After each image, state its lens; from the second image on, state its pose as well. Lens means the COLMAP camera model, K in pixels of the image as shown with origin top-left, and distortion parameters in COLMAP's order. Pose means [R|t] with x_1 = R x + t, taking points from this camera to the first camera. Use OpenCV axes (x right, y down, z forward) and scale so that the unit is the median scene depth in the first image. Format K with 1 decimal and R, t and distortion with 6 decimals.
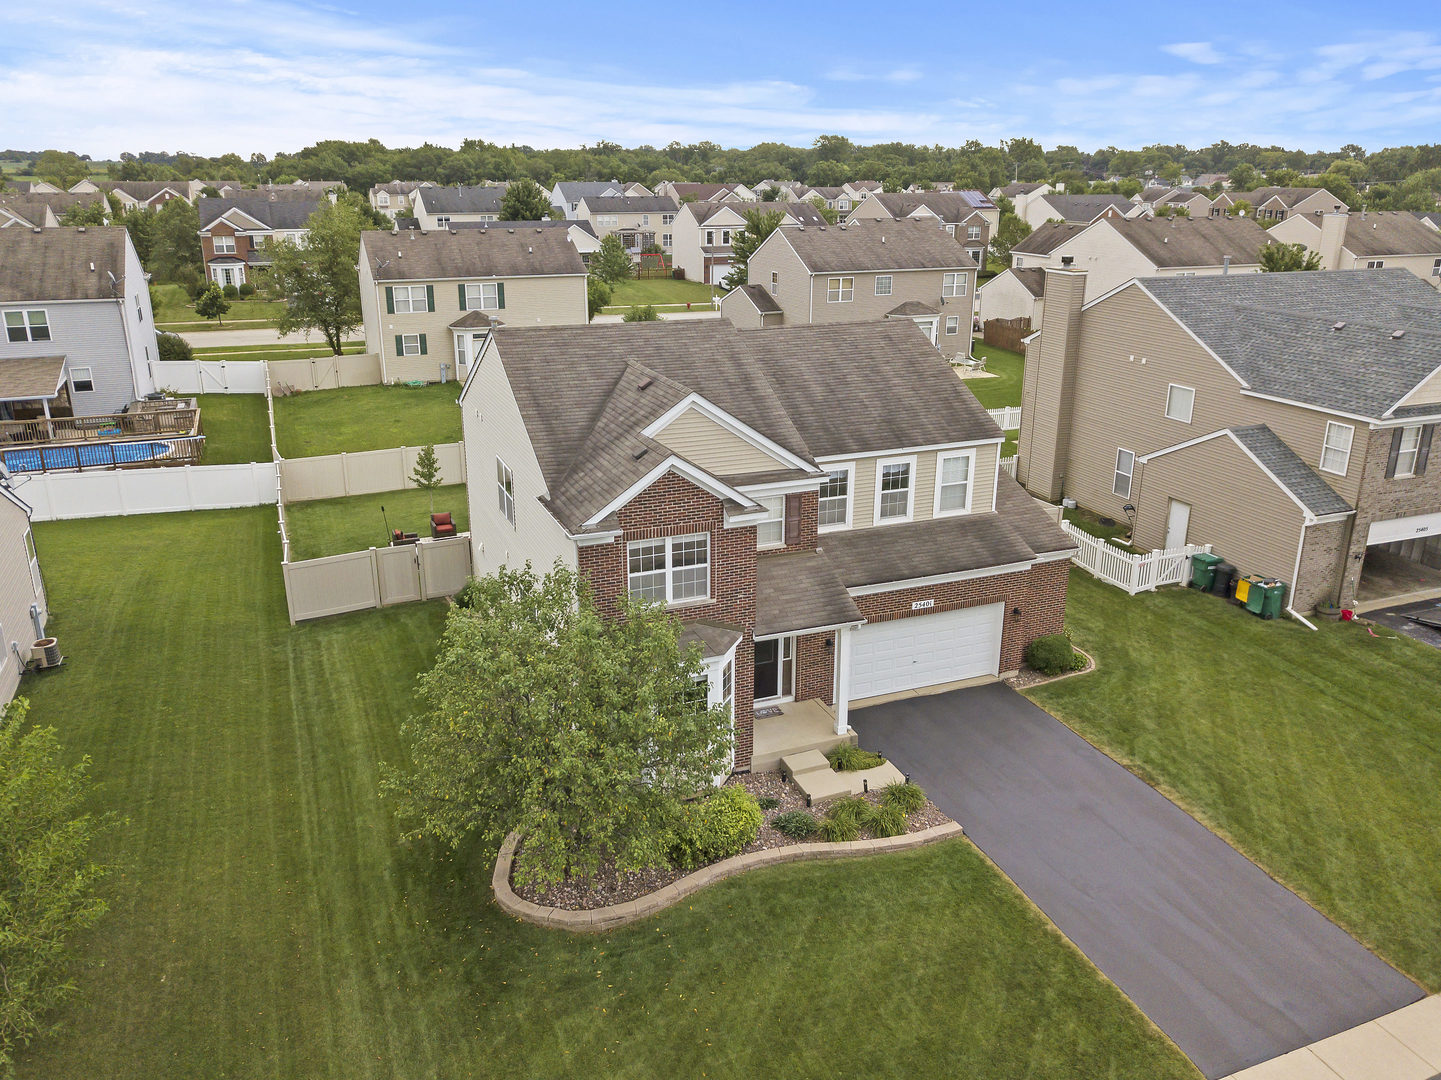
lens RADIAL K [[1098.7, 0, 721.0], [0, 1098.7, 535.5], [0, 0, 1]] dist [0.011885, -0.014261]
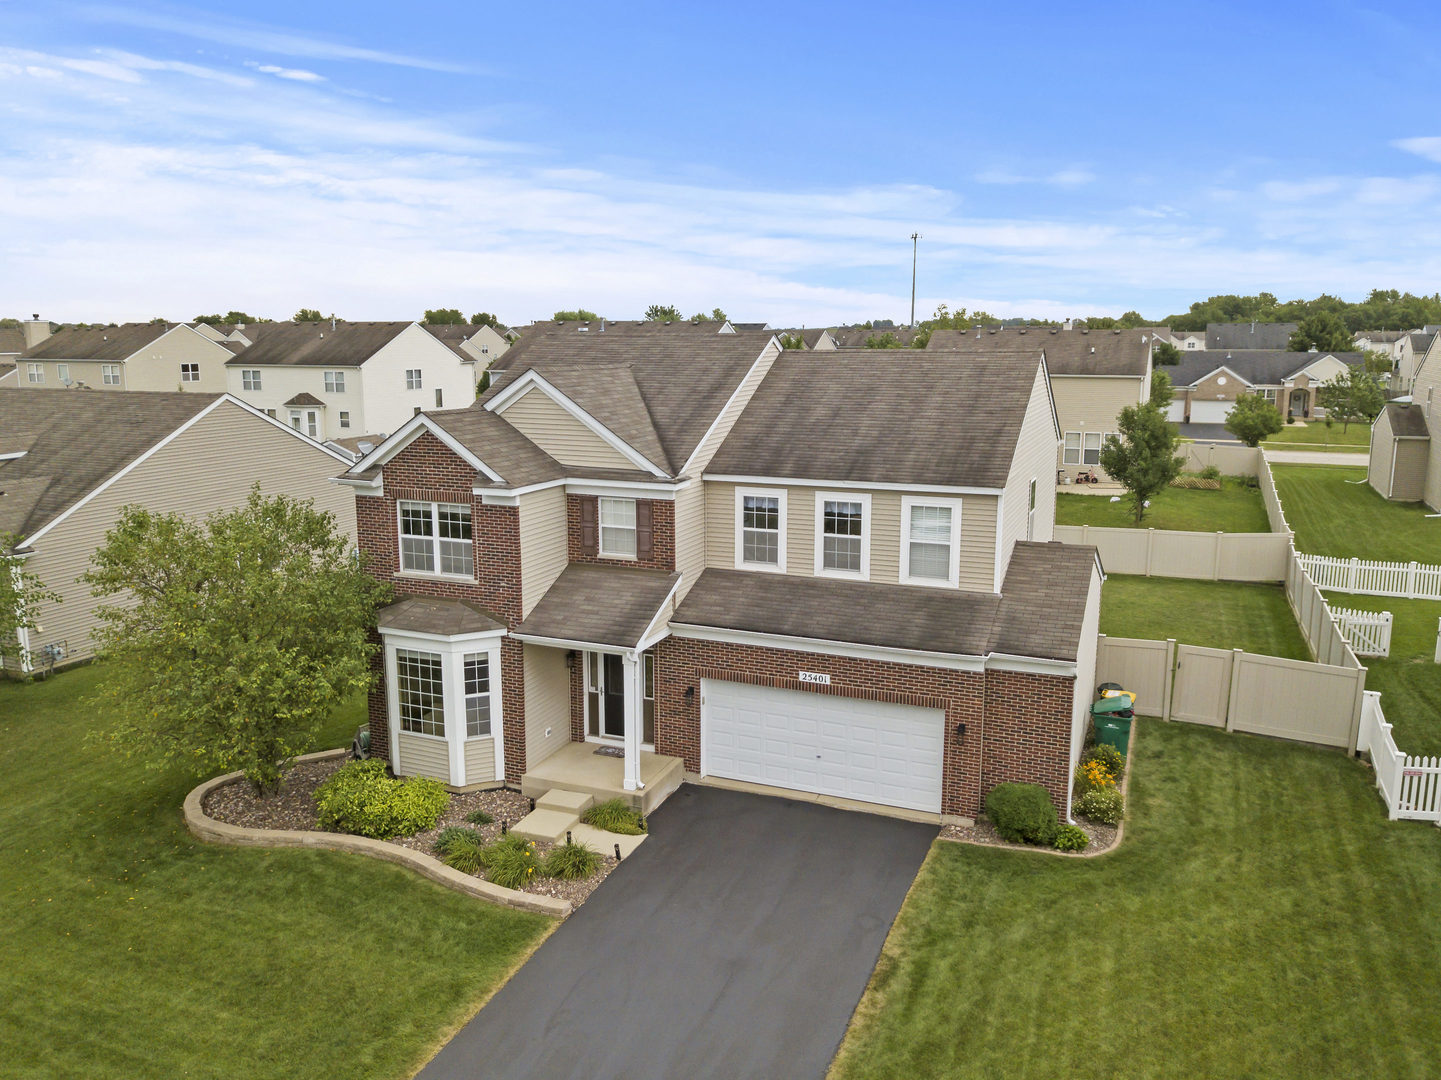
lens RADIAL K [[1098.7, 0, 718.7], [0, 1098.7, 543.0], [0, 0, 1]] dist [0.011885, -0.014261]
pose [[0.705352, 0.127935, -0.697217, 0.662771], [-0.220040, 0.974507, -0.043792, 0.018837], [0.673841, 0.184305, 0.715521, 0.385556]]
